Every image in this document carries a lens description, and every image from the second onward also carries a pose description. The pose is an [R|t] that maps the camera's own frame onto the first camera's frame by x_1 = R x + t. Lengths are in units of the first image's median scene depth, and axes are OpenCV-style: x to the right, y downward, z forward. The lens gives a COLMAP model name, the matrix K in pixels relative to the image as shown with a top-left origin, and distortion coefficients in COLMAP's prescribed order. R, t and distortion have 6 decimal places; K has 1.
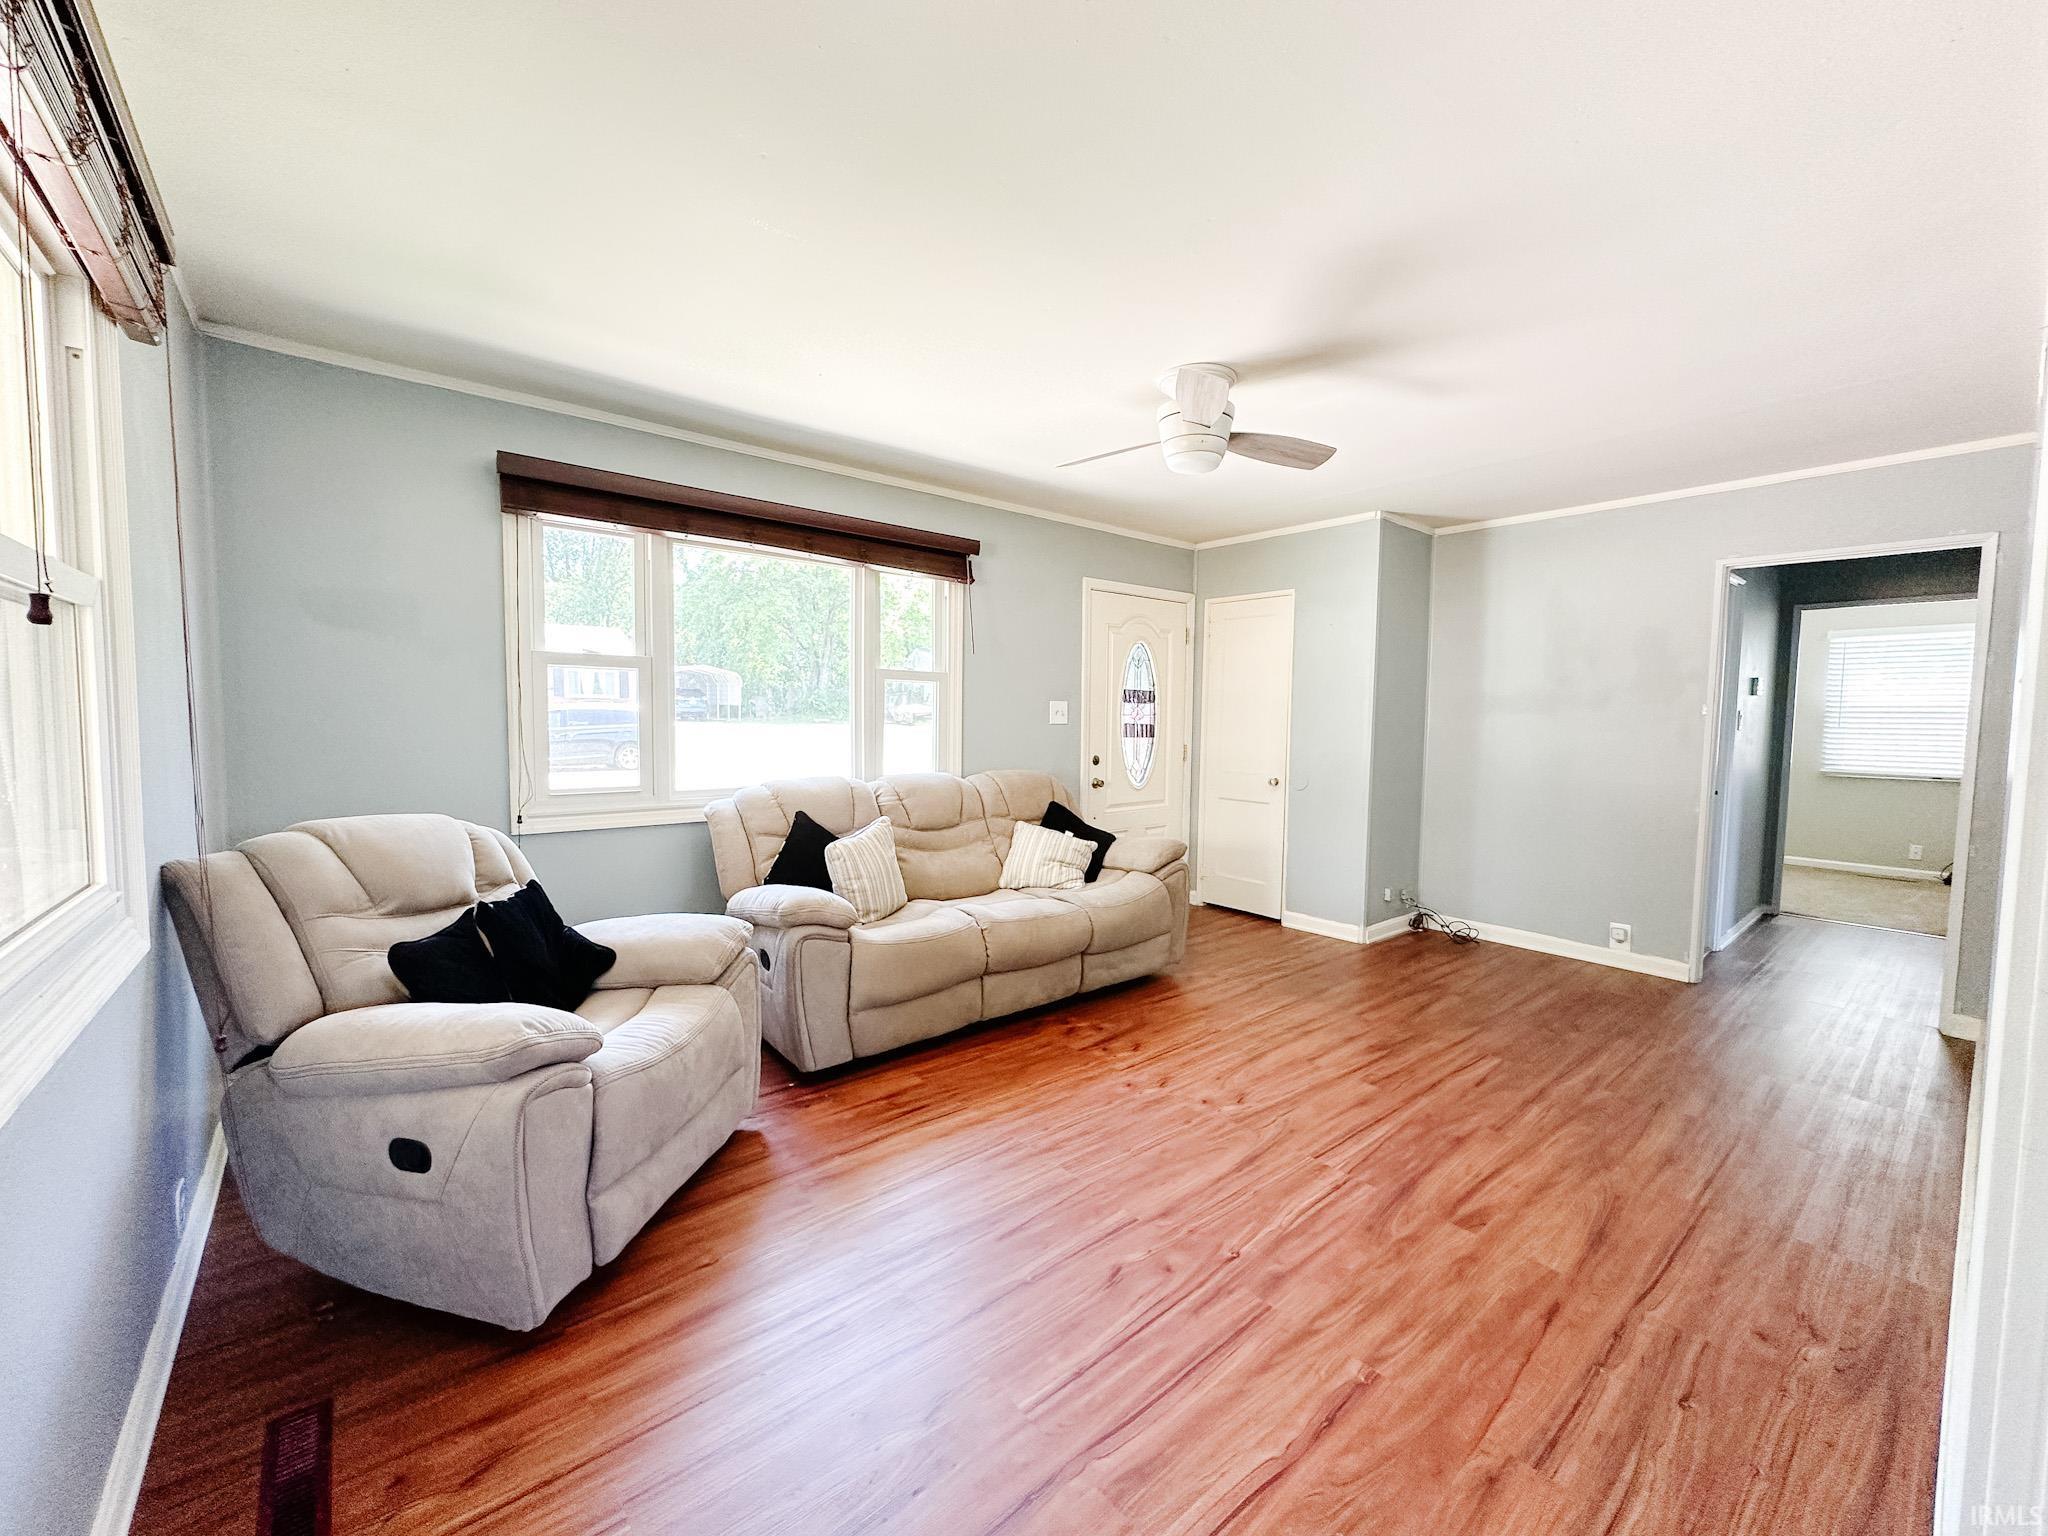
lens RADIAL K [[813.1, 0, 1029.1], [0, 813.1, 760.7], [0, 0, 1]] dist [-0.002400, -0.000173]
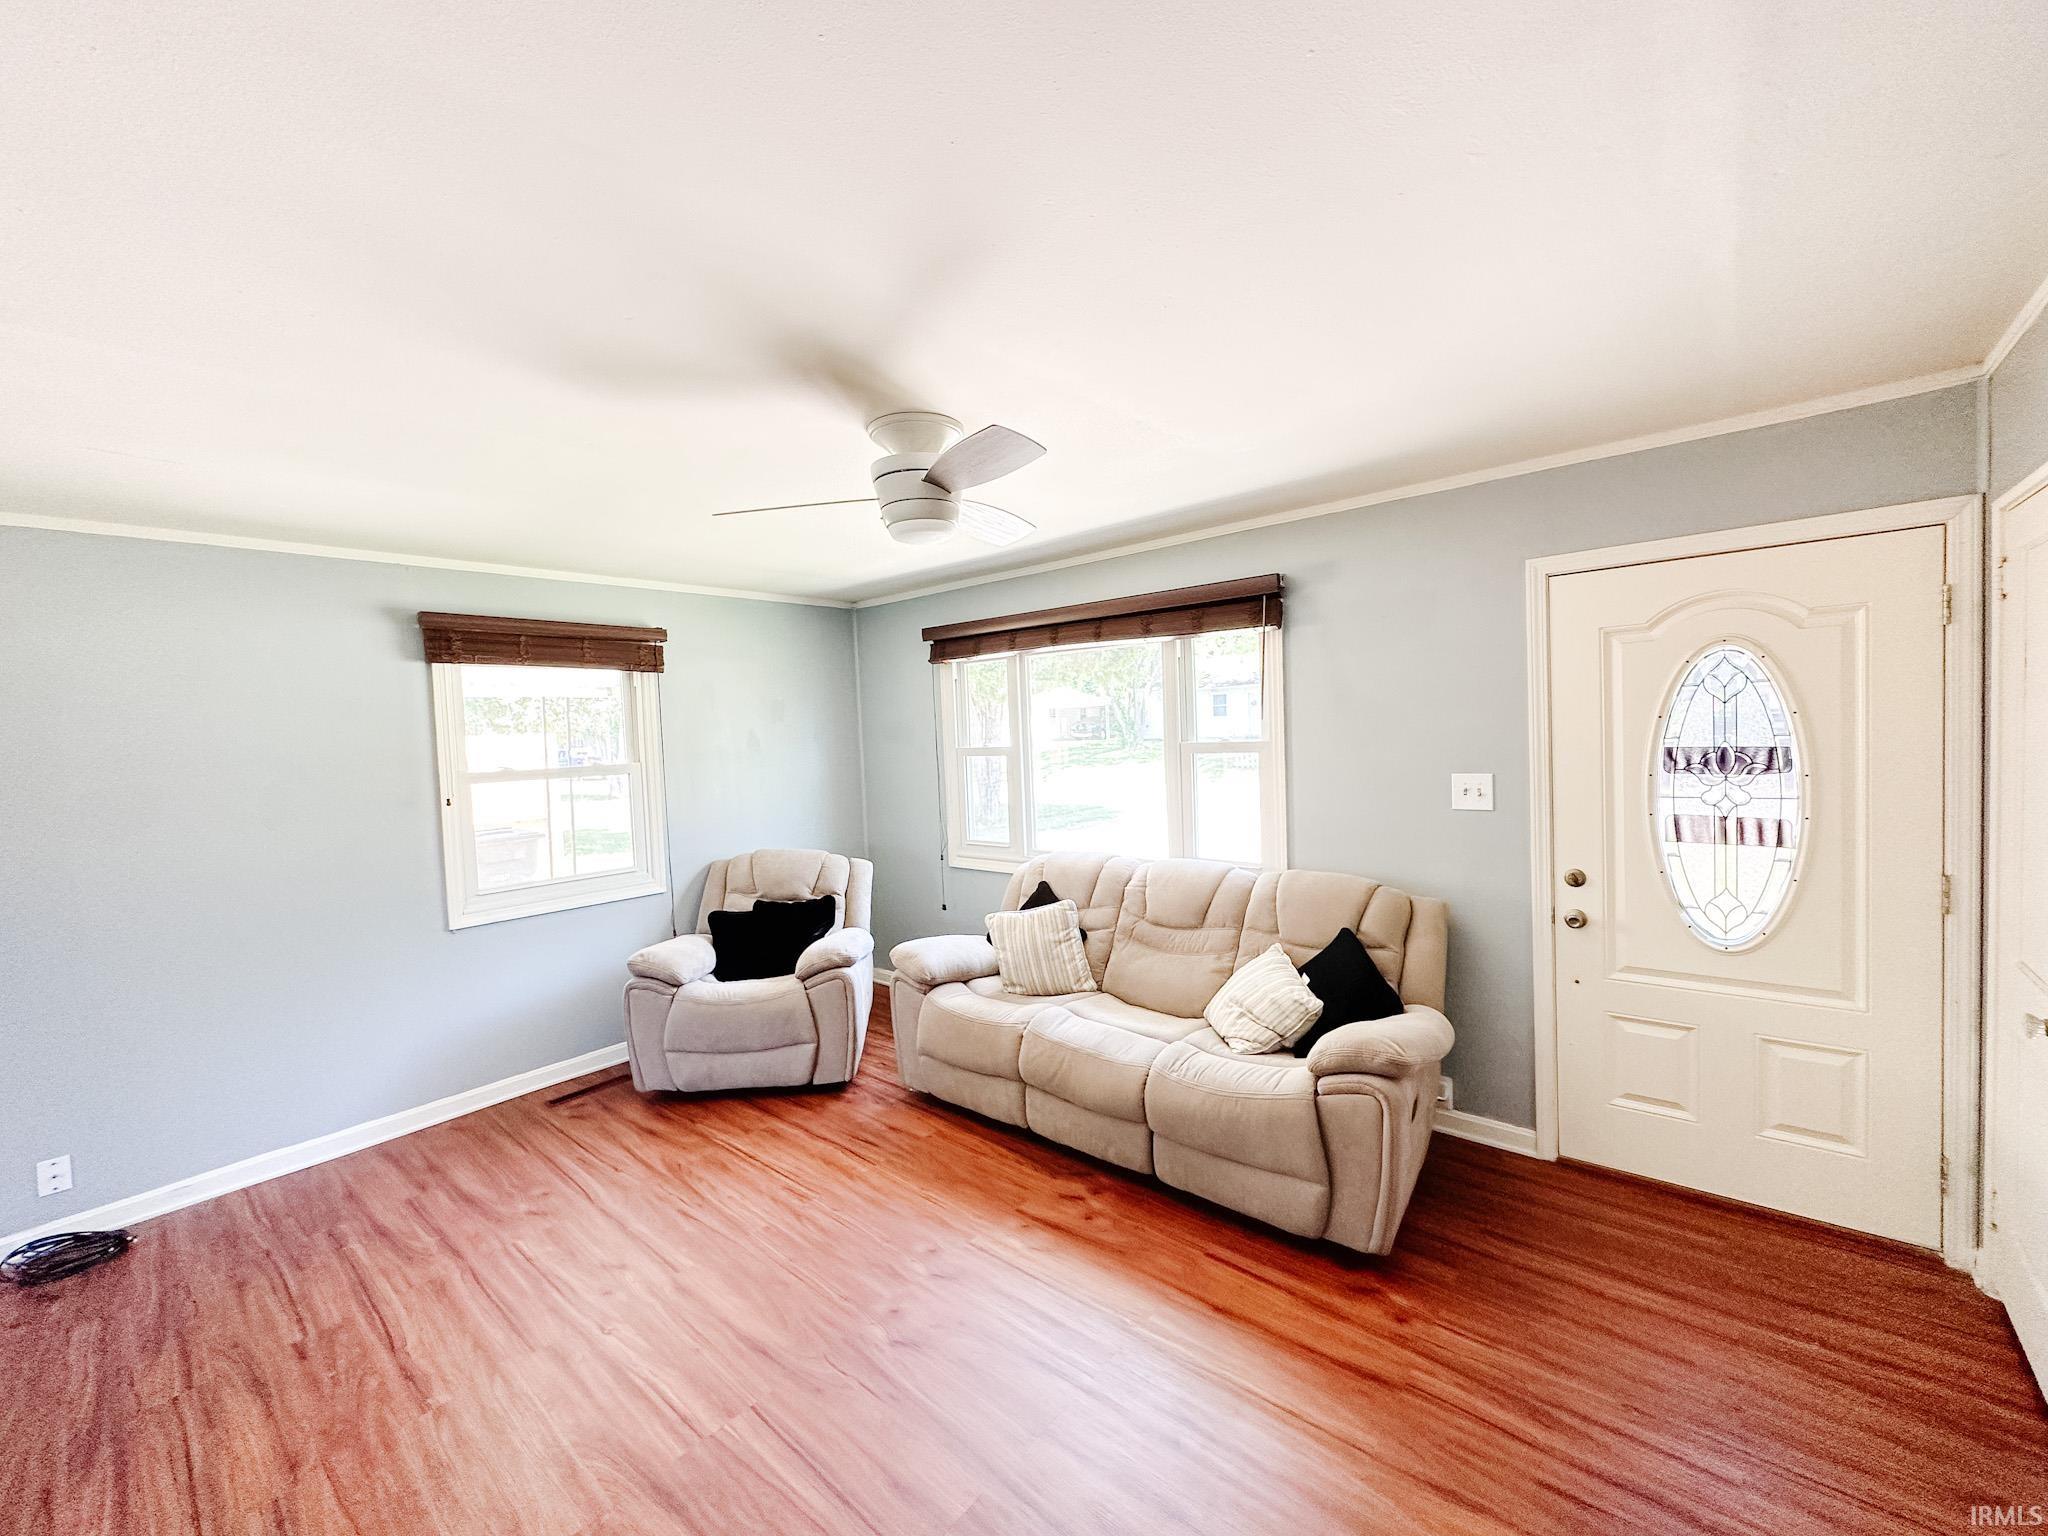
lens RADIAL K [[813.1, 0, 1022.6], [0, 813.1, 759.7], [0, 0, 1]] dist [-0.002400, -0.000173]
pose [[0.164317, 0.017413, -0.986254, 0.847852], [-0.014696, 0.999776, 0.015203, -0.126458], [0.986298, 0.011996, 0.164536, 0.802602]]
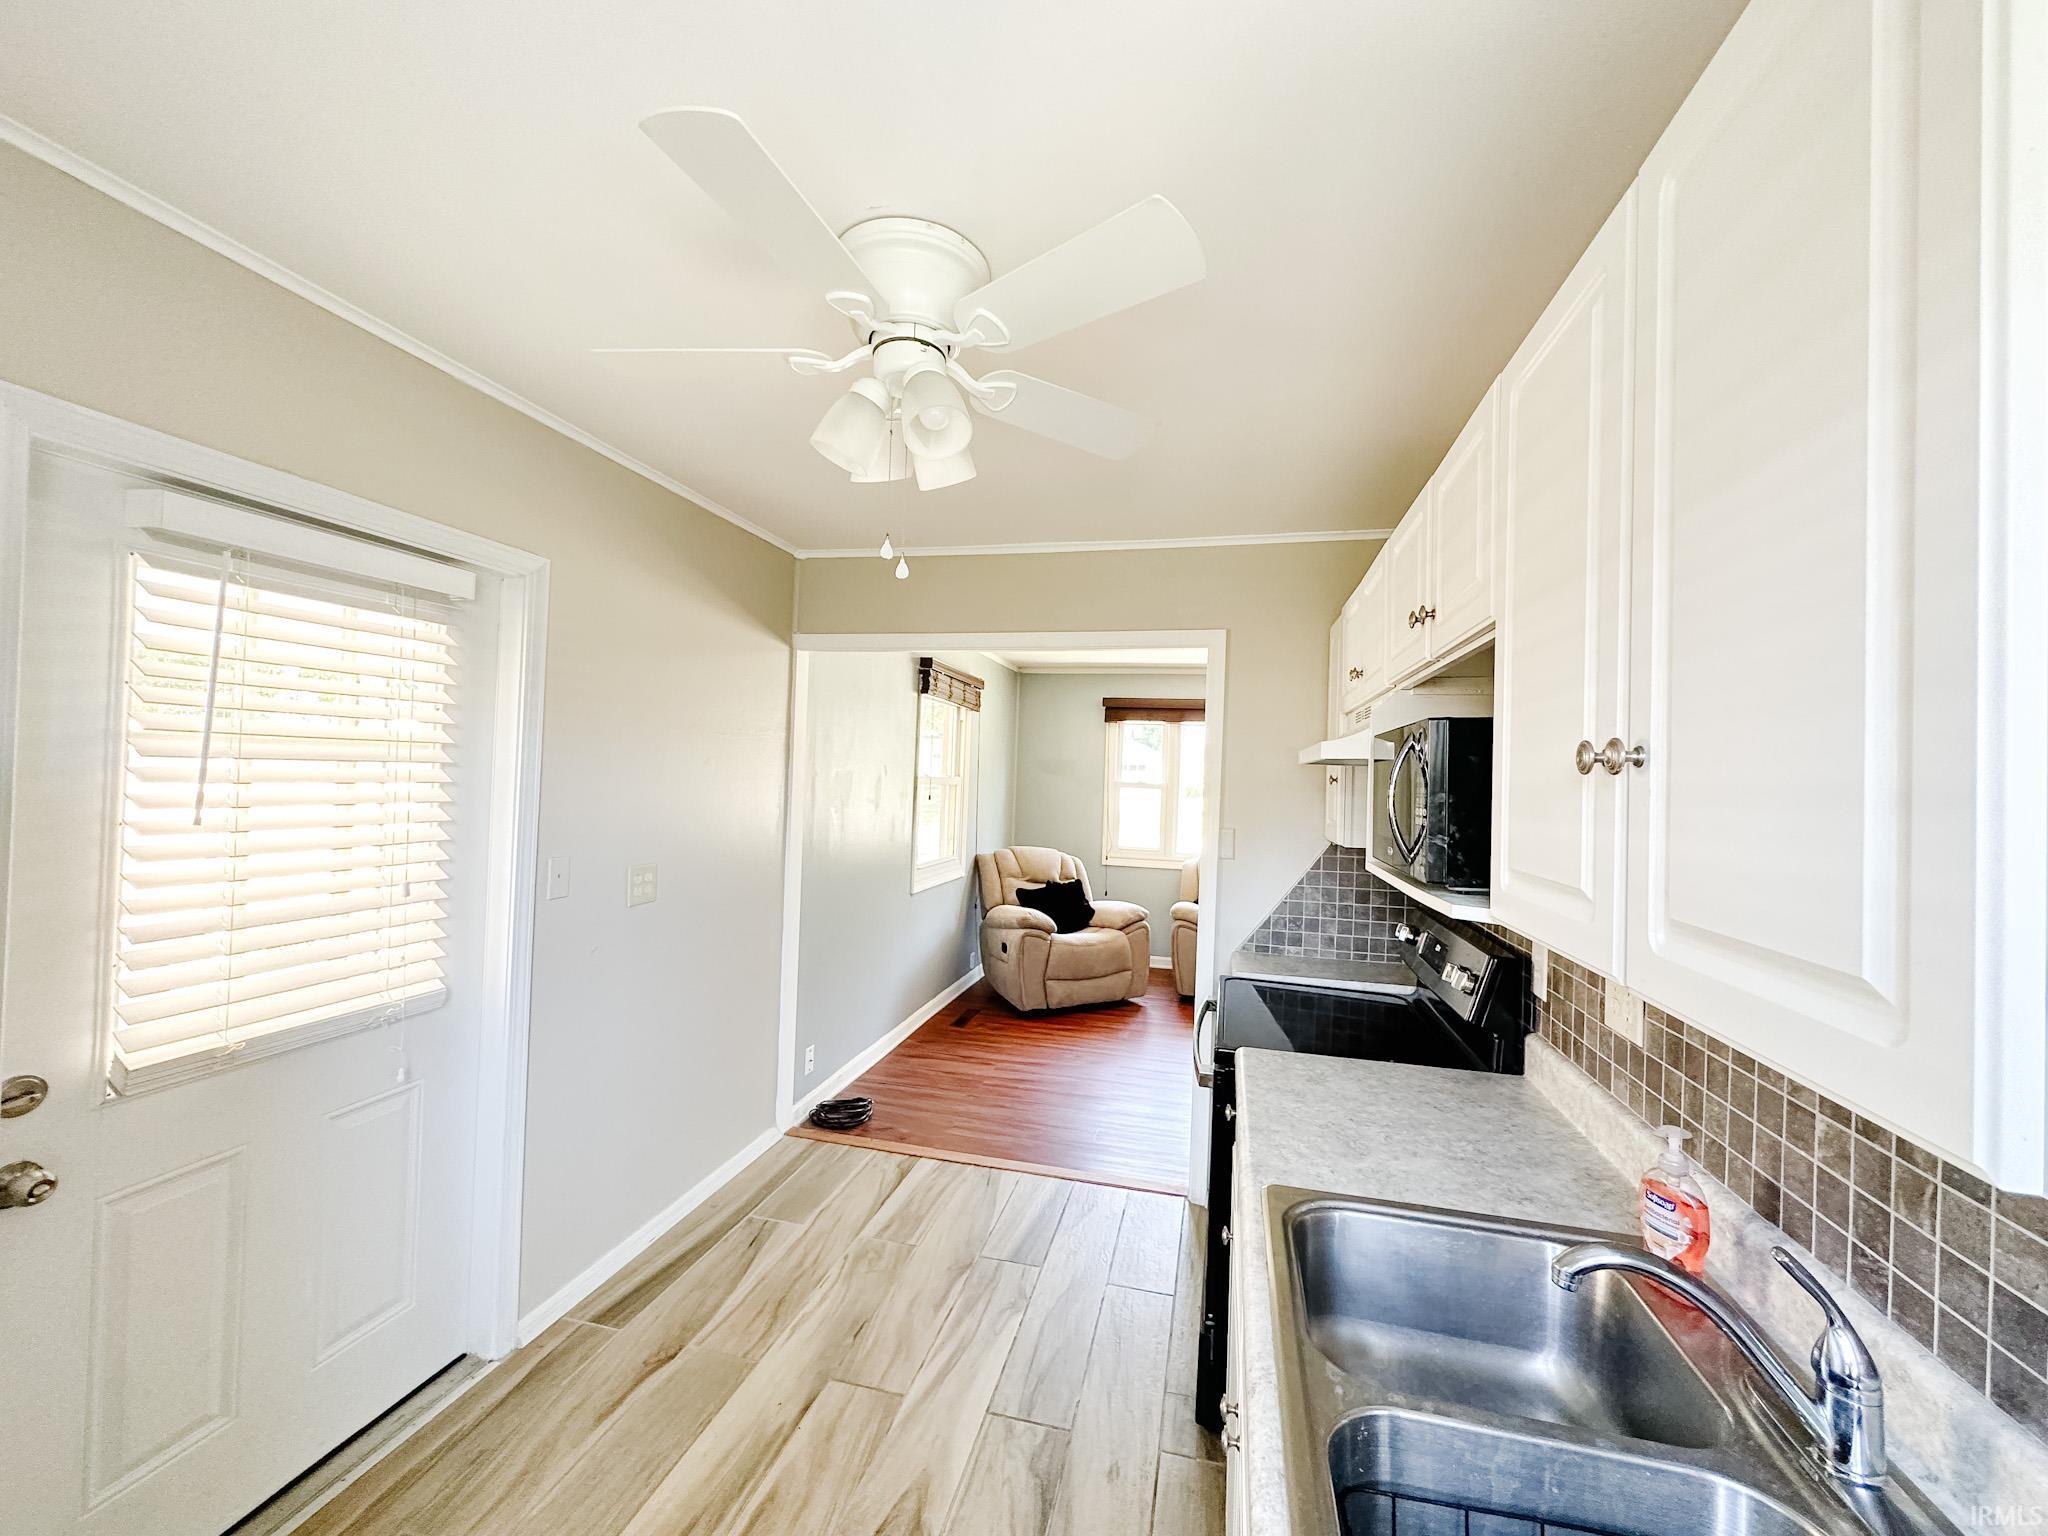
lens RADIAL K [[813.1, 0, 1030.9], [0, 813.1, 765.7], [0, 0, 1]] dist [-0.002400, -0.000173]
pose [[0.596515, 0.003293, -0.802595, 0.940187], [-0.078600, 0.995424, -0.054334, -0.038054], [0.798744, 0.095495, 0.594045, -0.457849]]
